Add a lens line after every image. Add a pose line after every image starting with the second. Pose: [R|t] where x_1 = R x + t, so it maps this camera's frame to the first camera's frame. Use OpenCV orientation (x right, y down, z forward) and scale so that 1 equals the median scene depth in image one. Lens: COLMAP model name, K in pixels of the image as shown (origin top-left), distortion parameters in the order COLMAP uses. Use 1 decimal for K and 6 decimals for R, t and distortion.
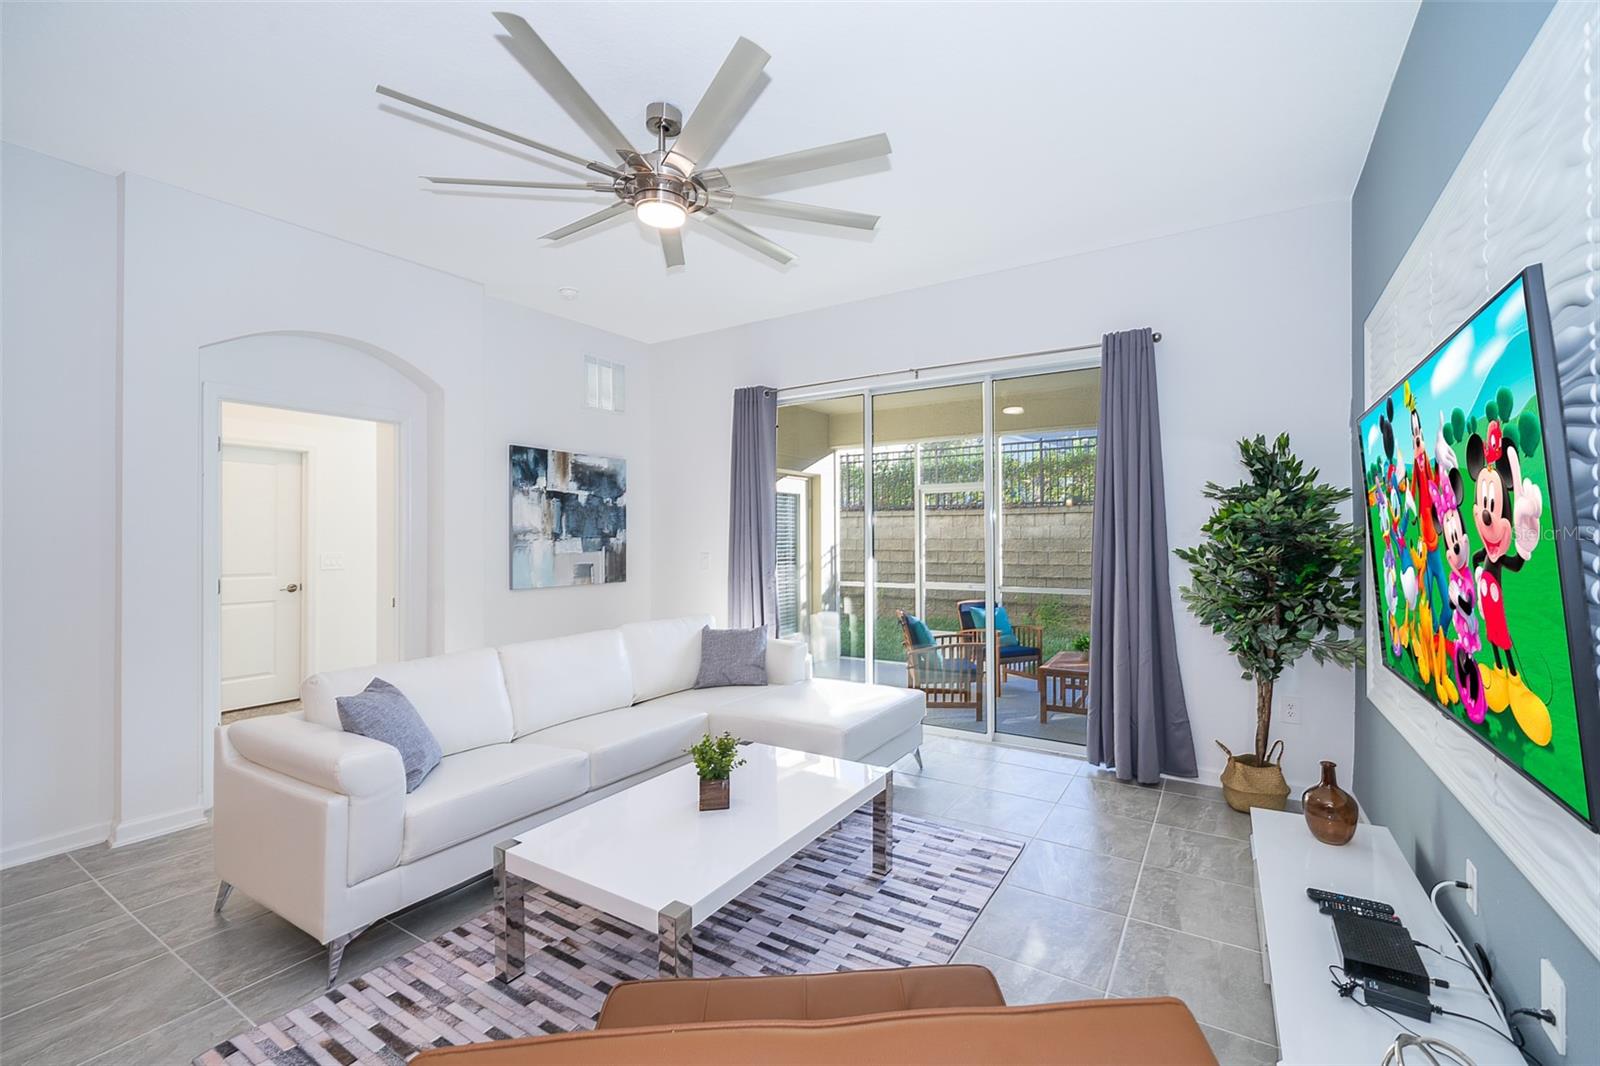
lens RADIAL K [[660.1, 0, 815.8], [0, 660.1, 541.1], [0, 0, 1]] dist [0.000576, -0.000382]
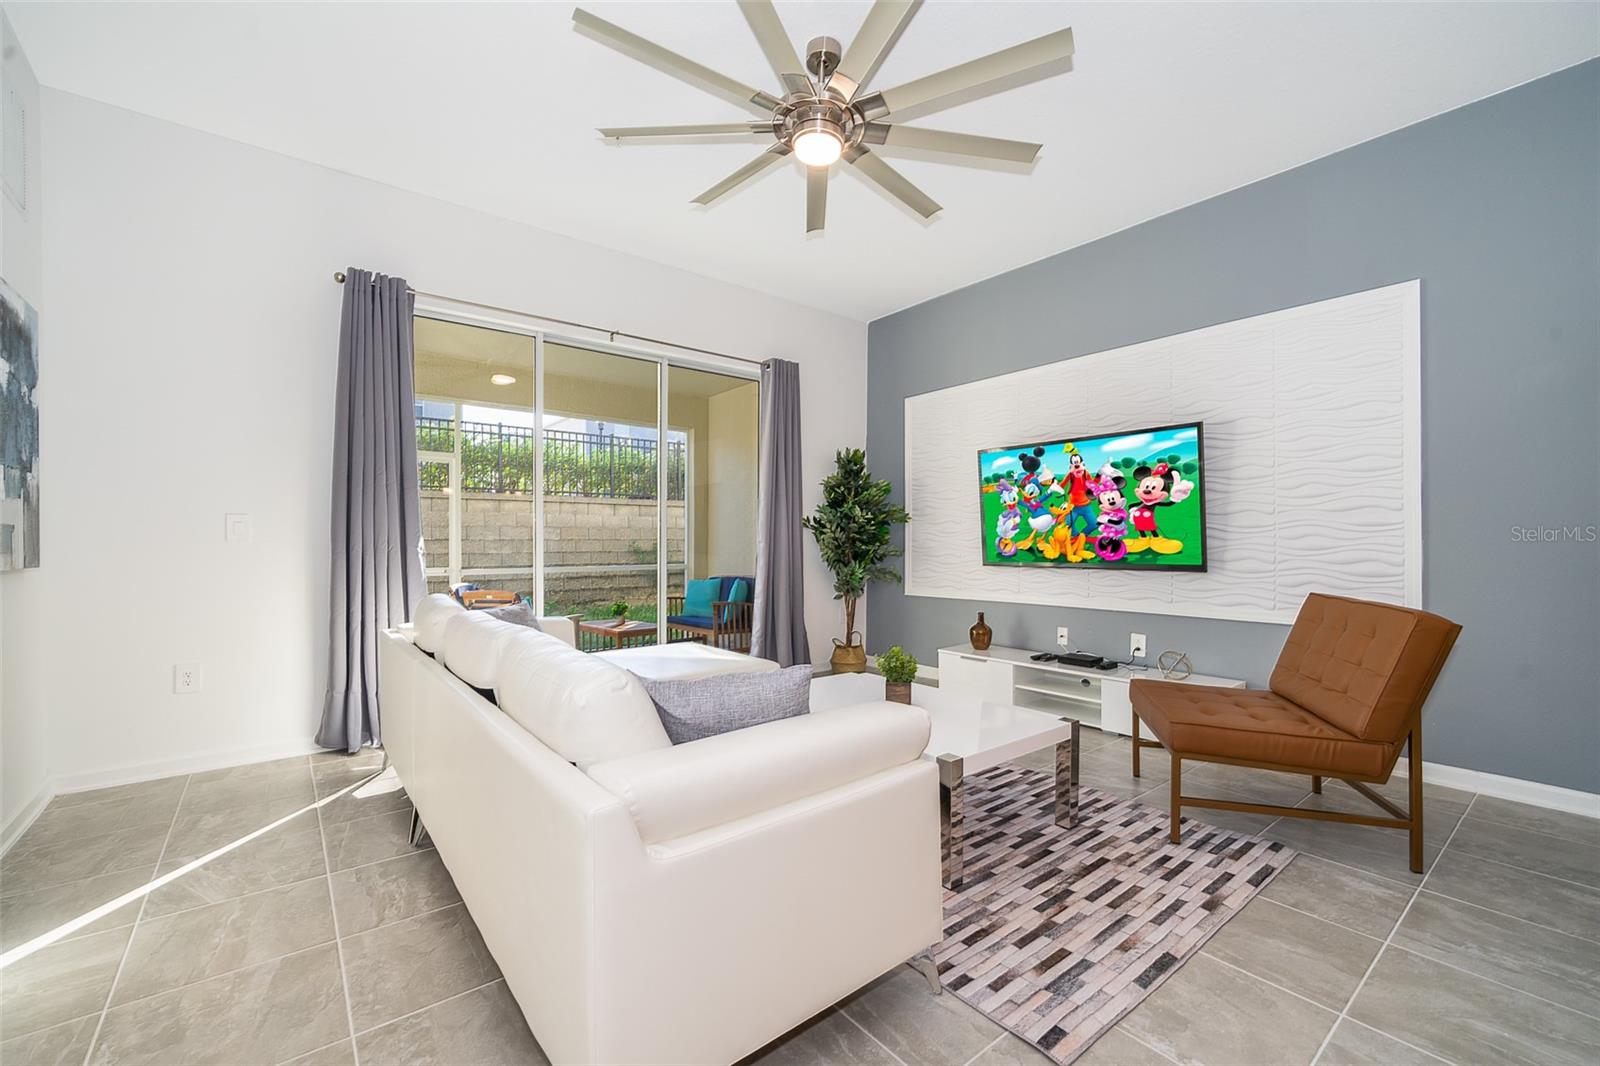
lens RADIAL K [[660.1, 0, 815.8], [0, 660.1, 541.1], [0, 0, 1]] dist [0.000576, -0.000382]
pose [[0.338195, 0.004343, 0.941066, -1.557393], [0.000092, 0.999989, -0.004648, 0.131265], [-0.941076, 0.001659, 0.338191, 0.875161]]
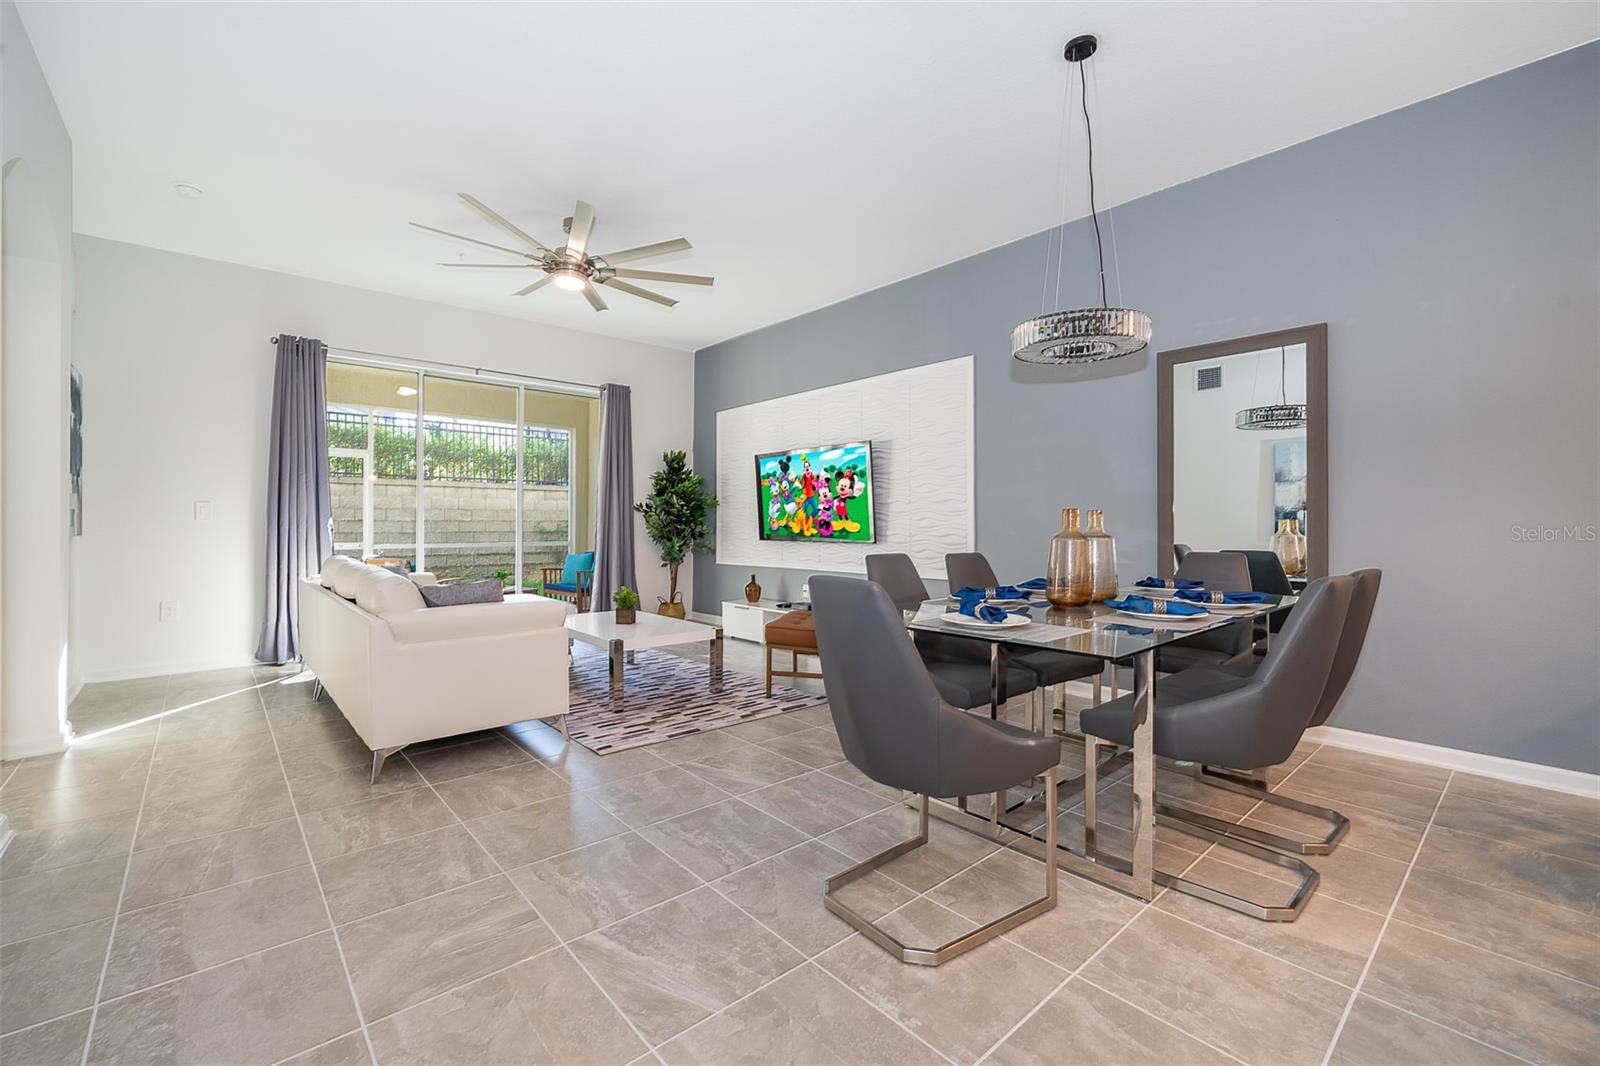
lens RADIAL K [[662.1, 0, 788.6], [0, 662.1, 522.2], [0, 0, 1]] dist [-0.013004, 0.000429]
pose [[0.299915, 0.007573, 0.953936, -2.169602], [-0.004569, 0.999968, -0.006502, 0.140226], [-0.953955, -0.002409, 0.299940, -0.023454]]
